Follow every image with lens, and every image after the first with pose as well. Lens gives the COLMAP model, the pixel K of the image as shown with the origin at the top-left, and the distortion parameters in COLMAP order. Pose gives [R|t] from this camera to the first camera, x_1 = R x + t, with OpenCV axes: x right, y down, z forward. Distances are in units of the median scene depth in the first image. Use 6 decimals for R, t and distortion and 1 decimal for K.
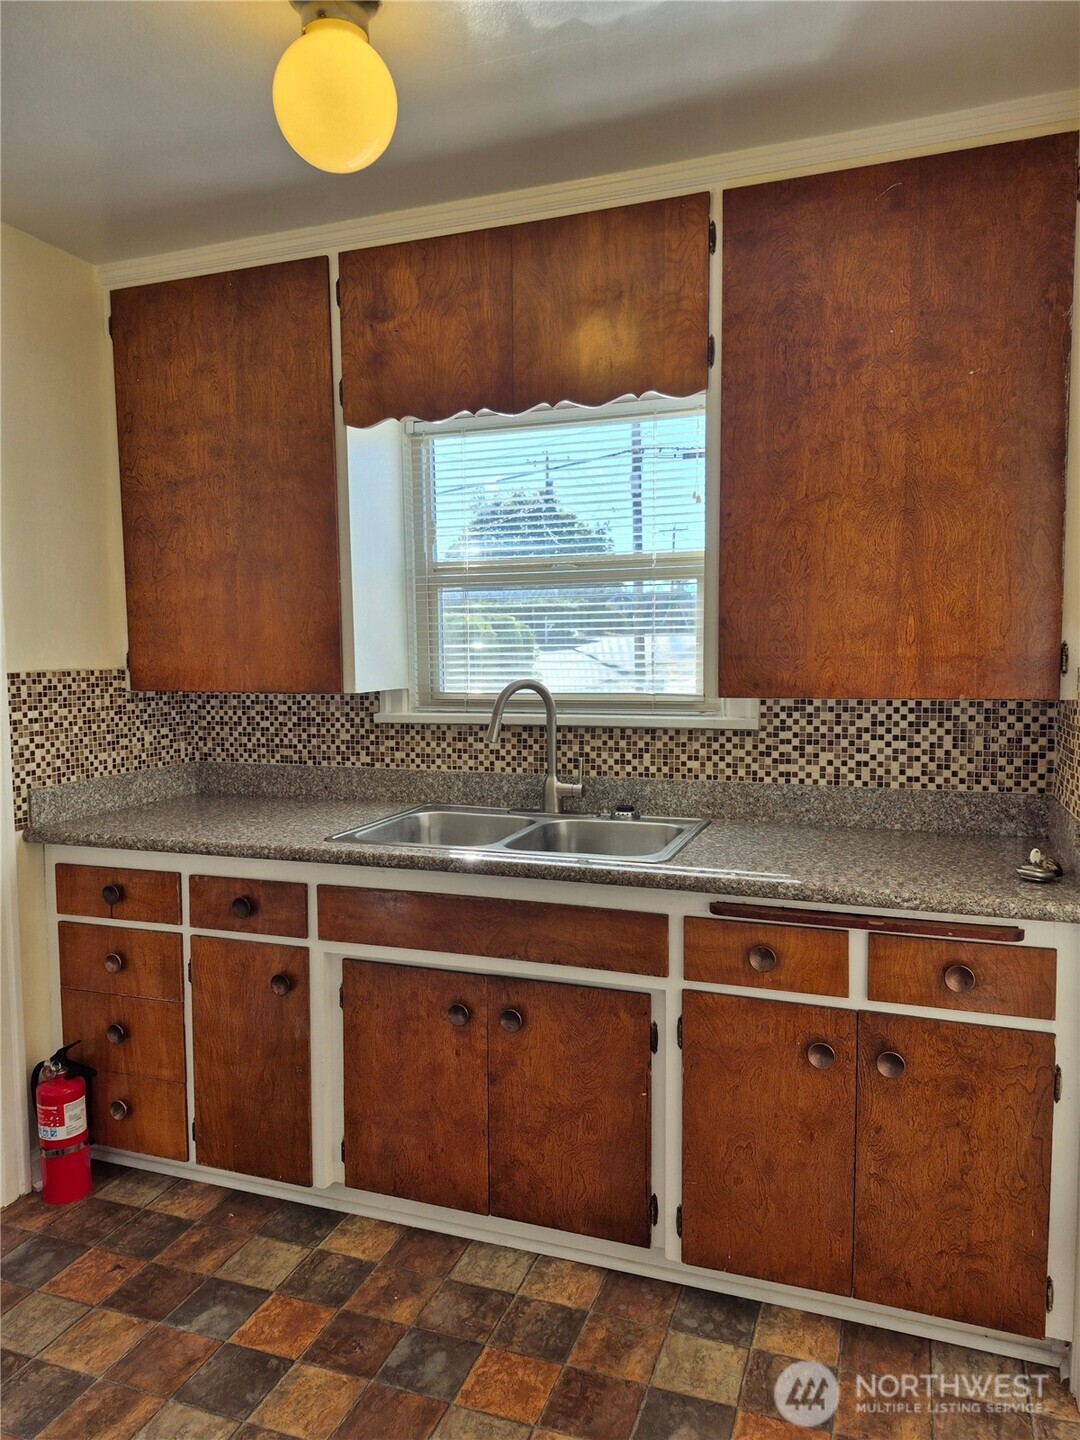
lens RADIAL K [[1005.6, 0, 533.7], [0, 1005.6, 730.4], [0, 0, 1]] dist [0.057399, -0.057626]
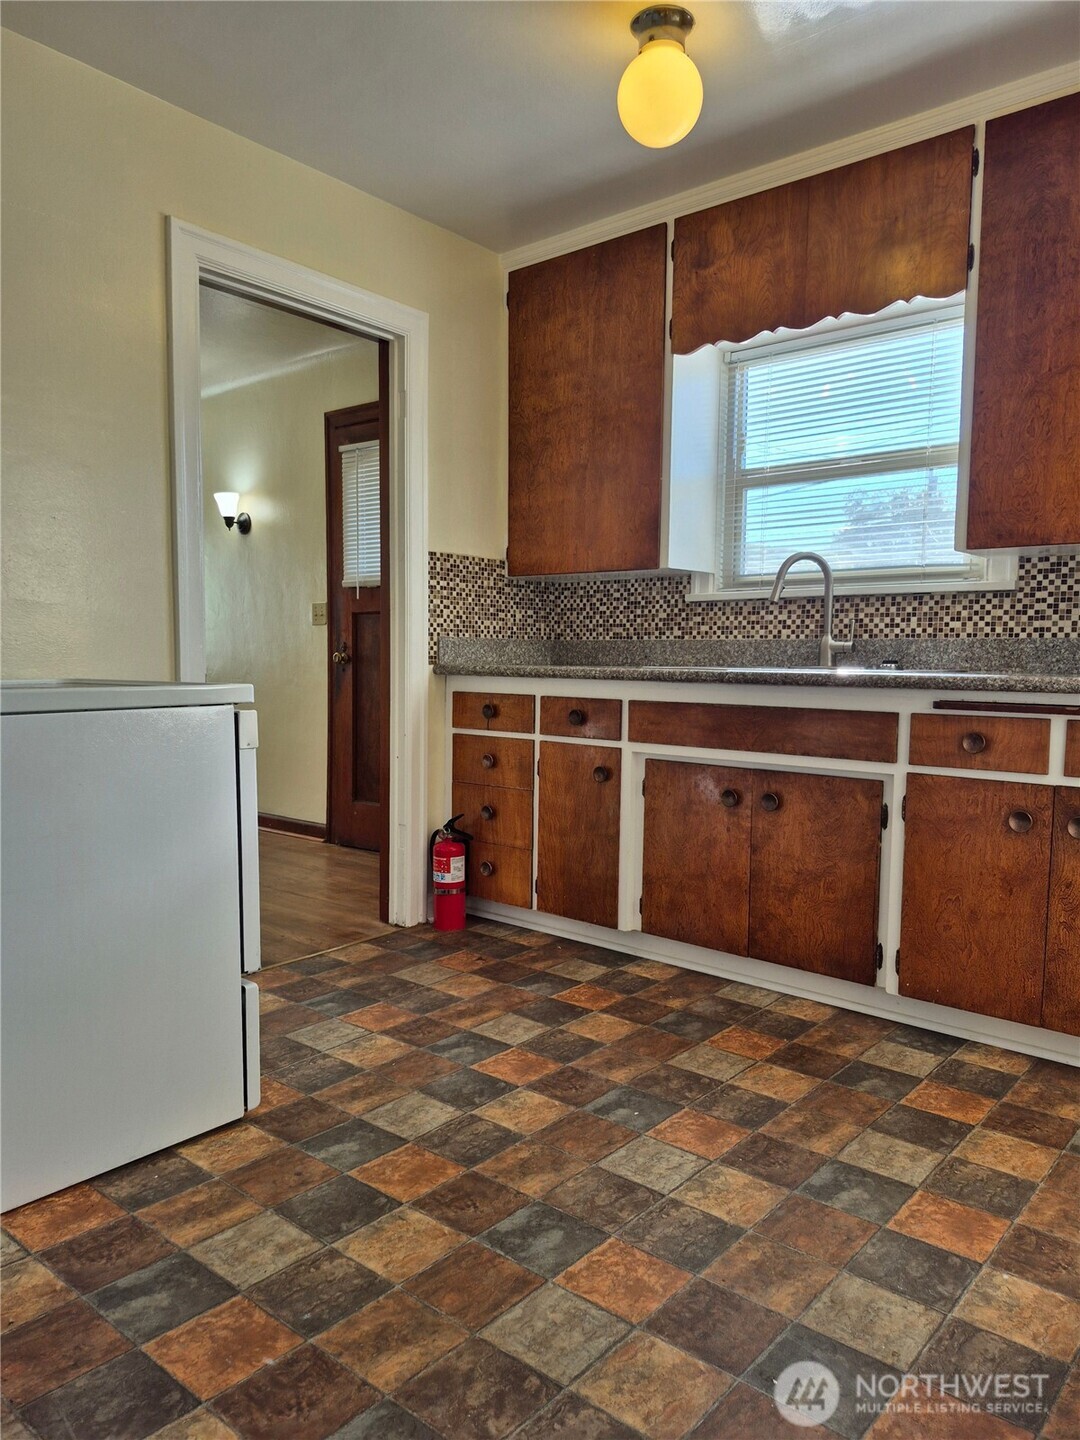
lens RADIAL K [[1005.6, 0, 535.5], [0, 1005.6, 739.8], [0, 0, 1]] dist [0.057399, -0.057626]
pose [[0.938697, 0.048927, -0.341253, 0.118281], [-0.049241, 0.998757, 0.007746, 0.192660], [0.341207, 0.009532, 0.939940, -0.275672]]
